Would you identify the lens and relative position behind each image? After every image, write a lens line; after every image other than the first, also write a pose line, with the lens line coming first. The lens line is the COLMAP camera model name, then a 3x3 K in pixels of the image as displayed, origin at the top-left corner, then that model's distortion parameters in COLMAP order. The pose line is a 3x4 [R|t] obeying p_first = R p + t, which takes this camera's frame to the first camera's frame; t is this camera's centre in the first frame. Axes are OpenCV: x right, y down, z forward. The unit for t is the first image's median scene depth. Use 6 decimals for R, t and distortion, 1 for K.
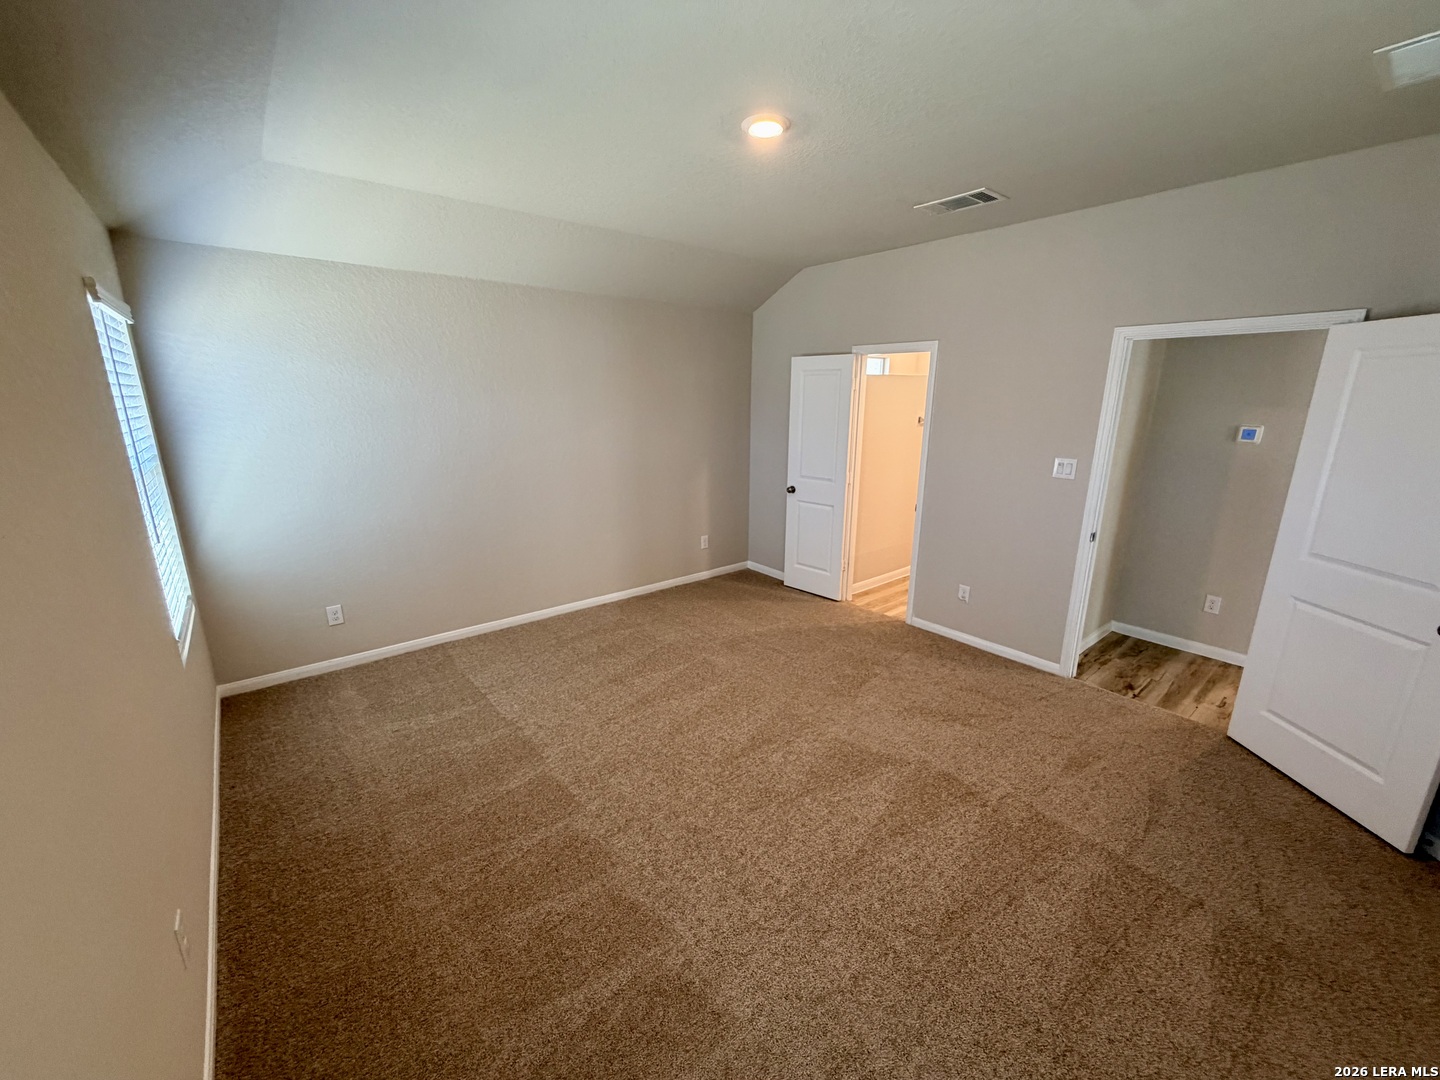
lens RADIAL K [[572.5, 0, 716.3], [0, 572.5, 543.1], [0, 0, 1]] dist [-0.000692, -0.000241]
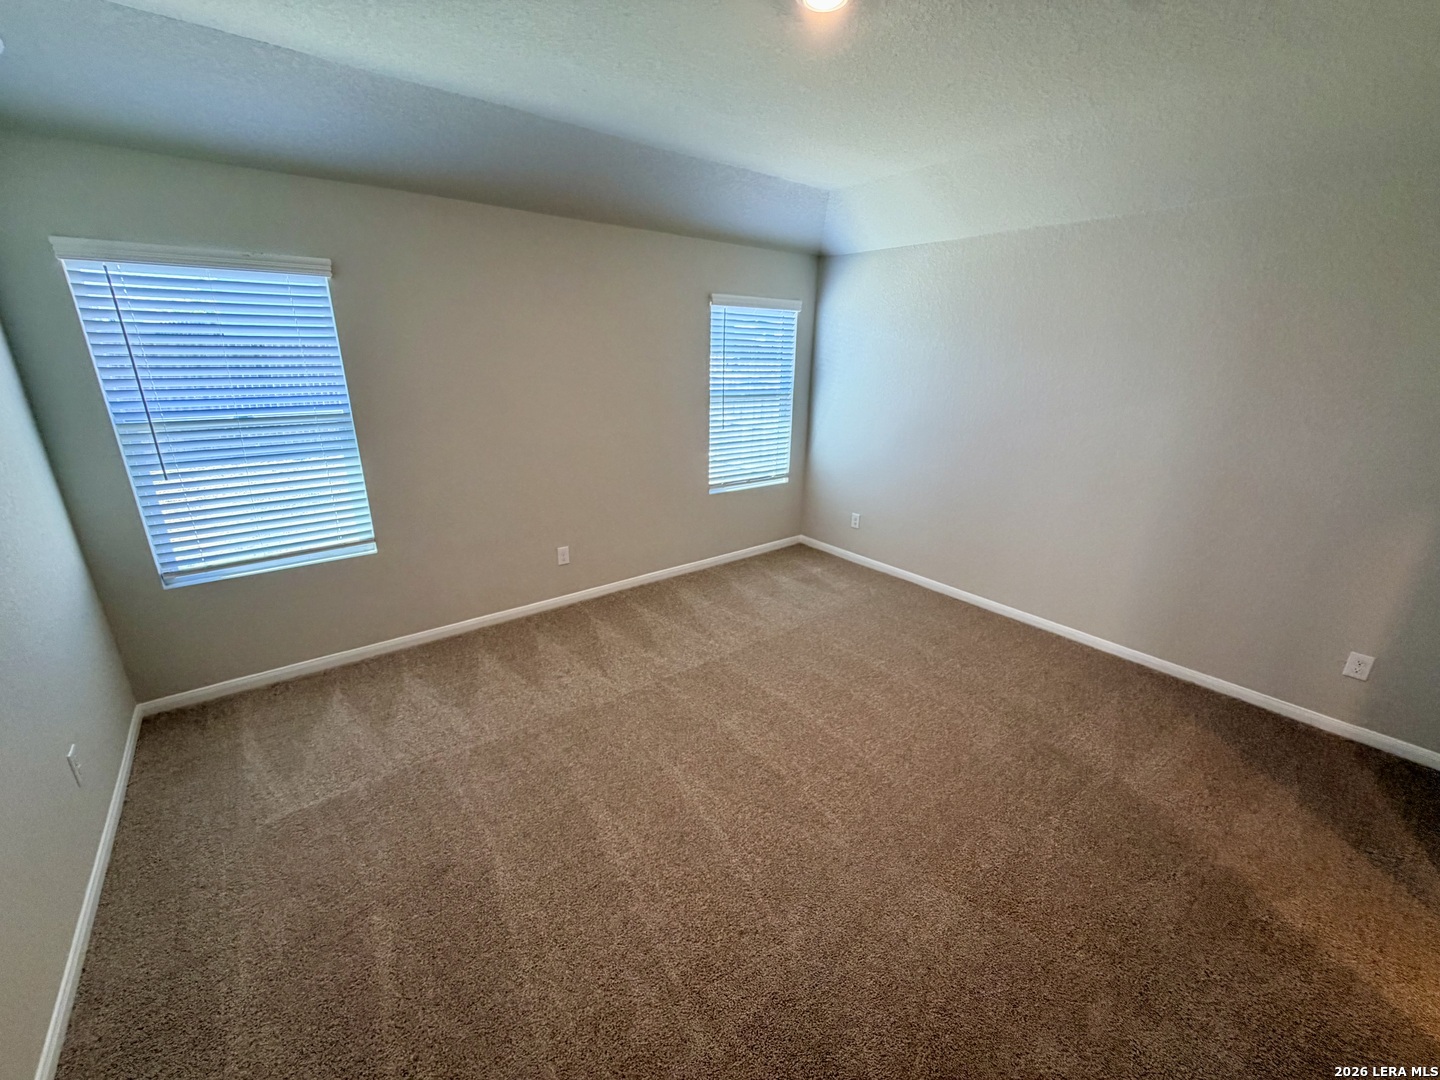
lens RADIAL K [[572.5, 0, 716.3], [0, 572.5, 543.1], [0, 0, 1]] dist [-0.000692, -0.000241]
pose [[-0.016521, 0.311716, -0.950032, 0.558634], [-0.272228, 0.912864, 0.304255, -0.128850], [0.962091, 0.263652, 0.069777, 0.526891]]
